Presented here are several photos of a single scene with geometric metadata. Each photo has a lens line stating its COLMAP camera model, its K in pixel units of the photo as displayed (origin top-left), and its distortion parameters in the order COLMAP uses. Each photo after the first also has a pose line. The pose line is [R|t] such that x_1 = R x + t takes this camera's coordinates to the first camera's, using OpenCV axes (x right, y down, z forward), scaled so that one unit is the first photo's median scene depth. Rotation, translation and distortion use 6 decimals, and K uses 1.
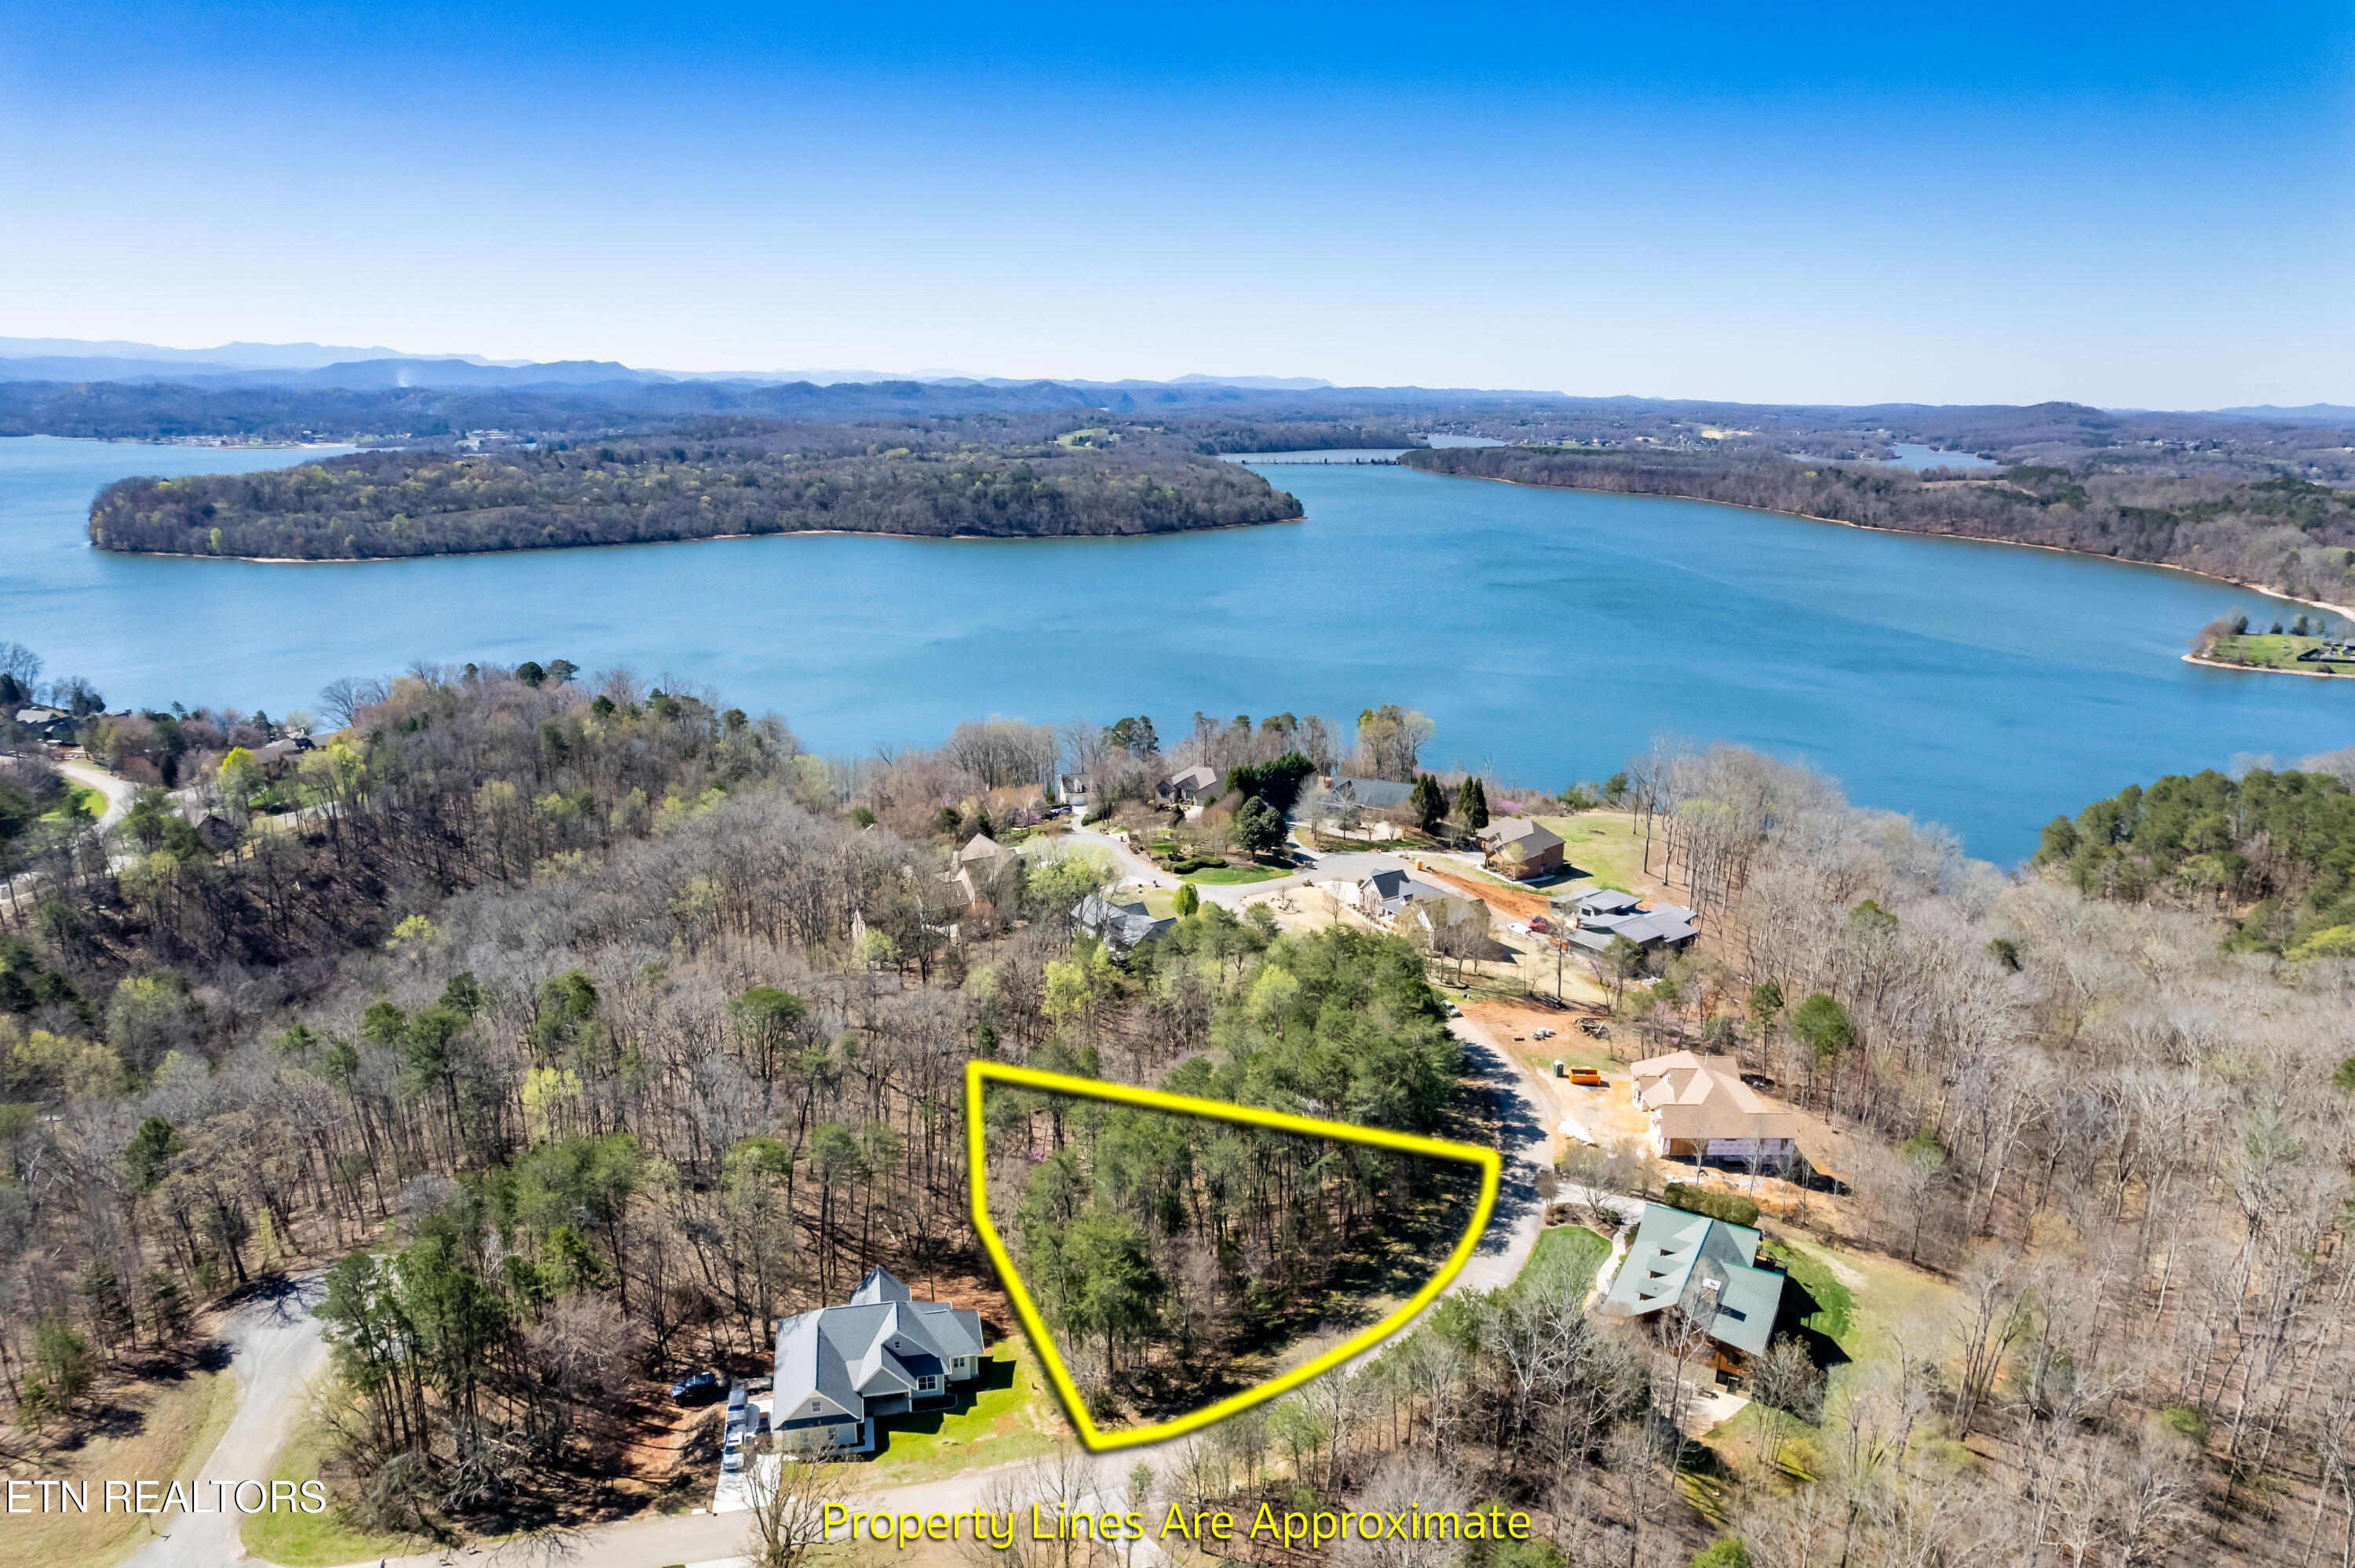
lens RADIAL K [[1510.6, 0, 1191.3], [0, 1510.6, 777.8], [0, 0, 1]] dist [-0.077815, 0.064228]
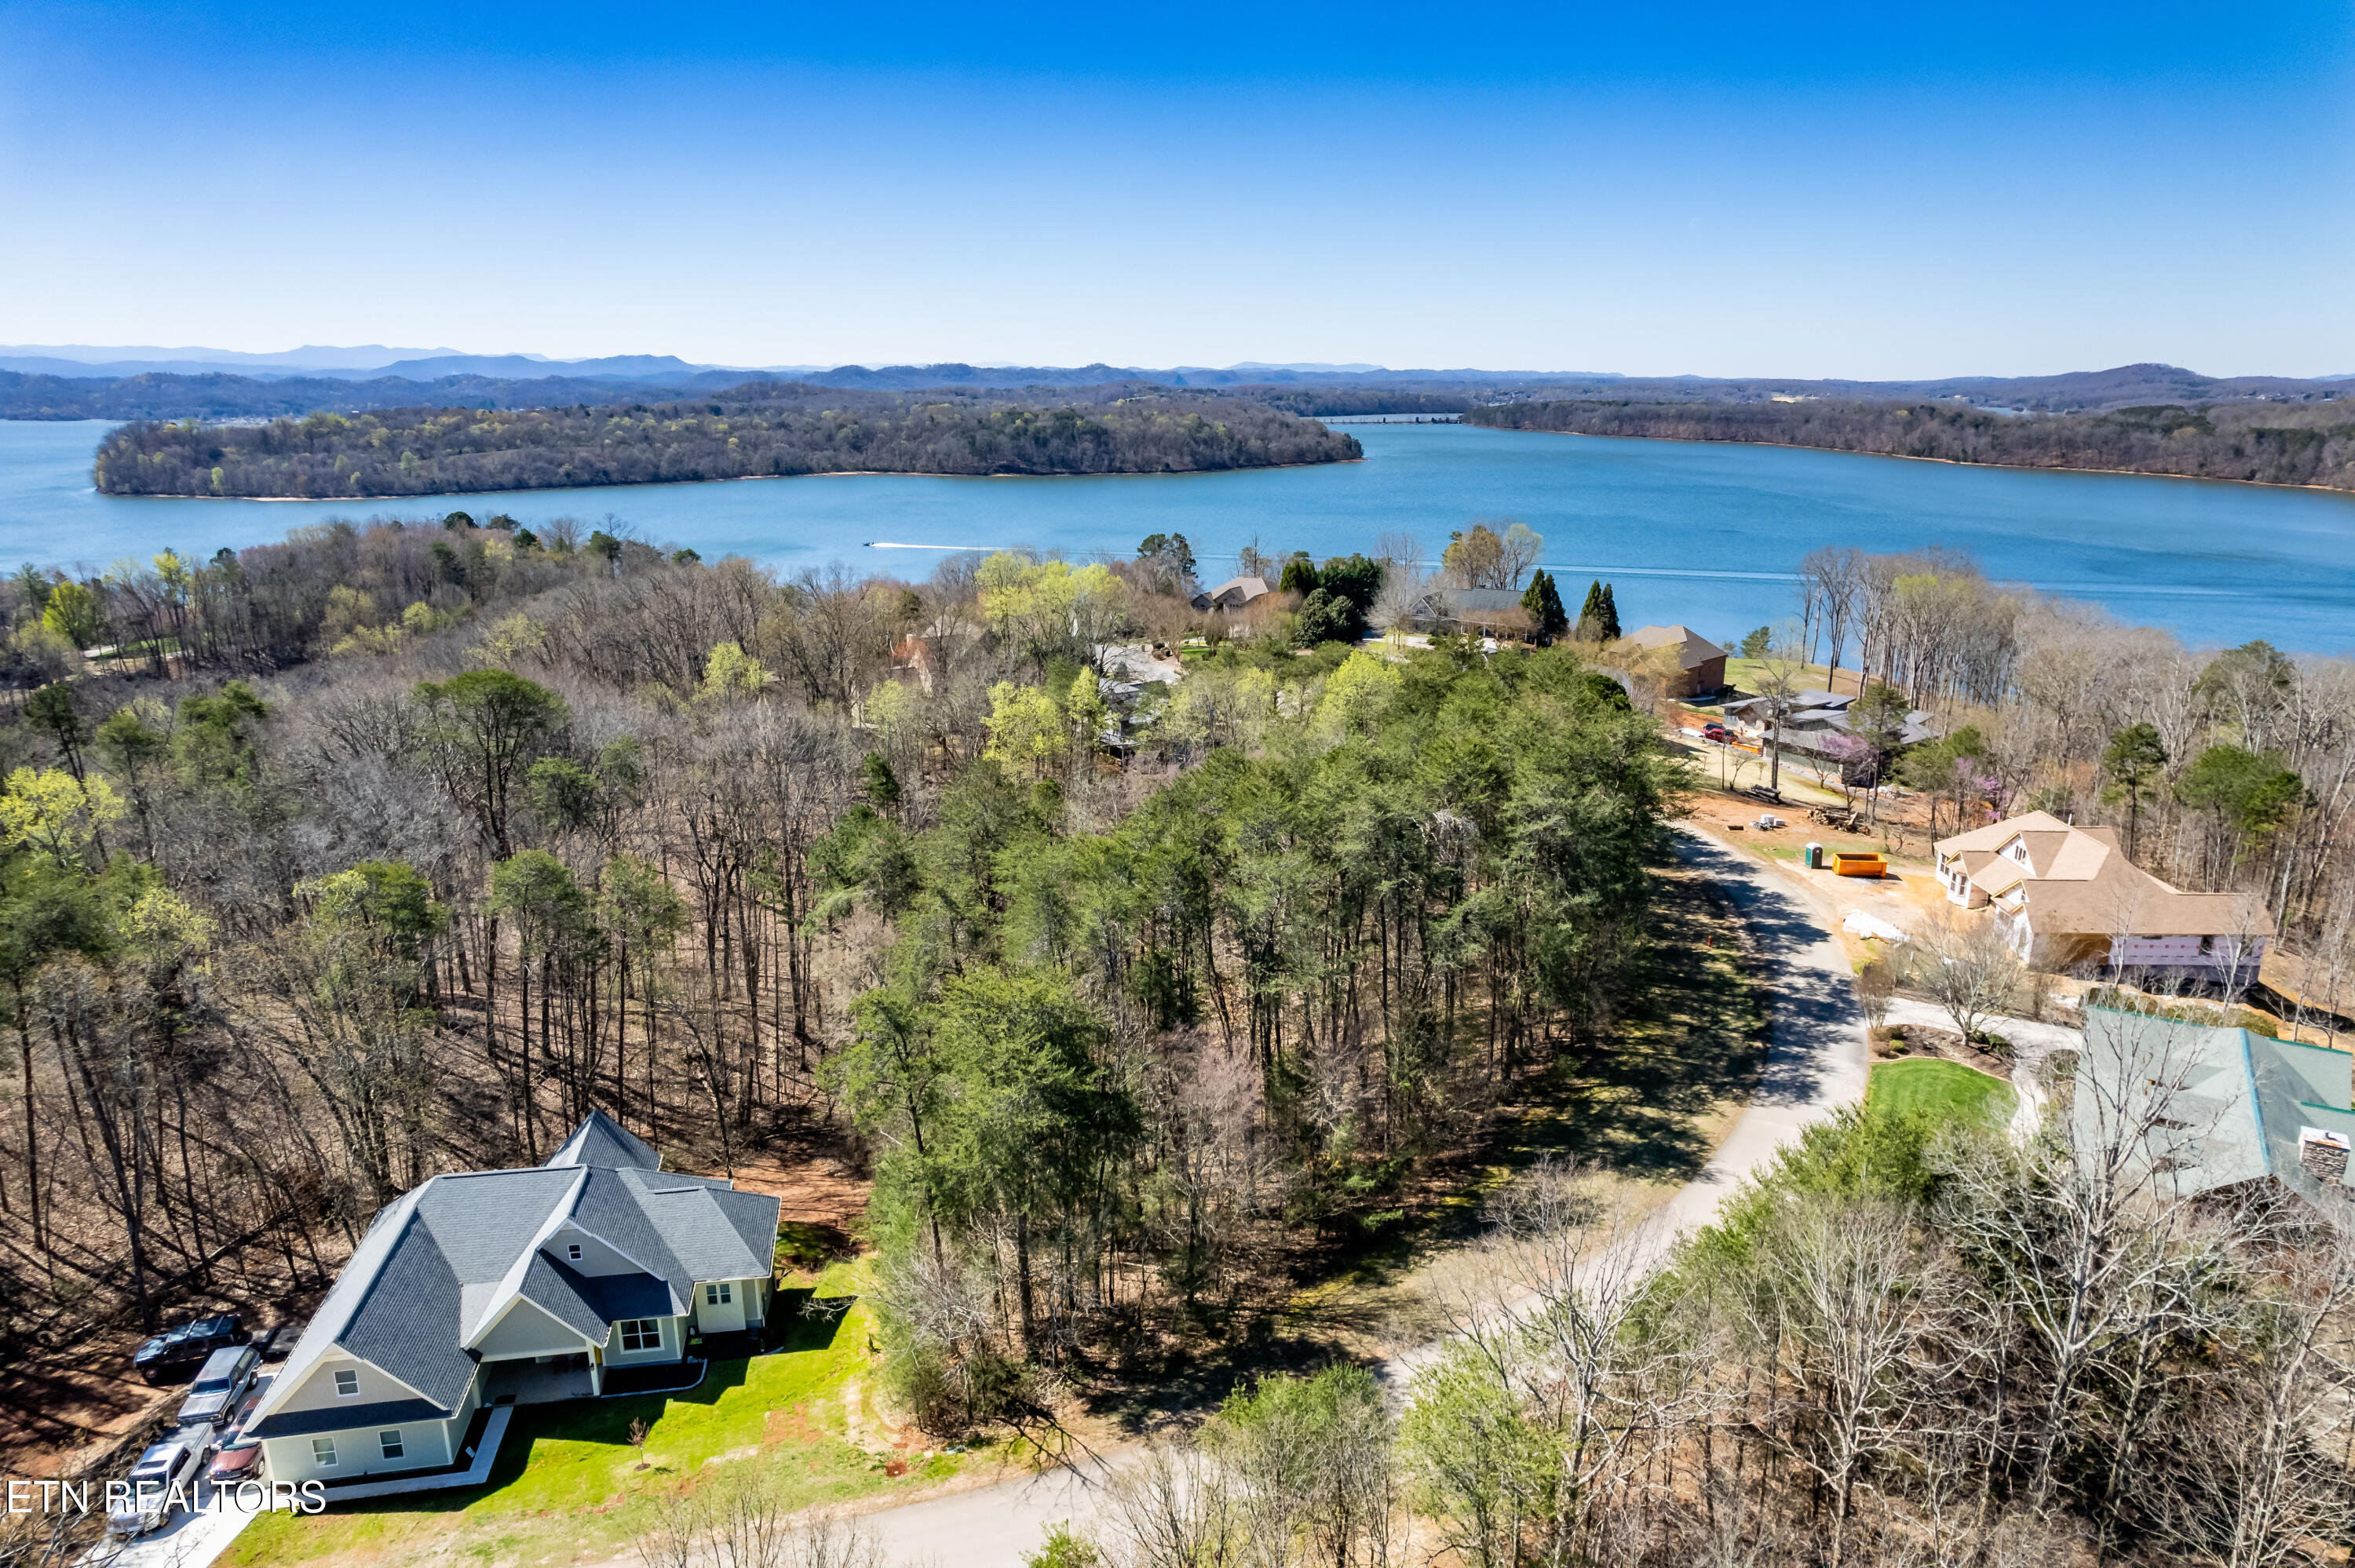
lens RADIAL K [[1510.6, 0, 1184.8], [0, 1510.6, 783.5], [0, 0, 1]] dist [-0.077815, 0.064228]
pose [[0.999066, -0.007466, -0.042563, 0.006464], [0.007886, 0.999922, 0.009725, 0.102034], [0.042487, -0.010051, 0.999046, 0.241327]]
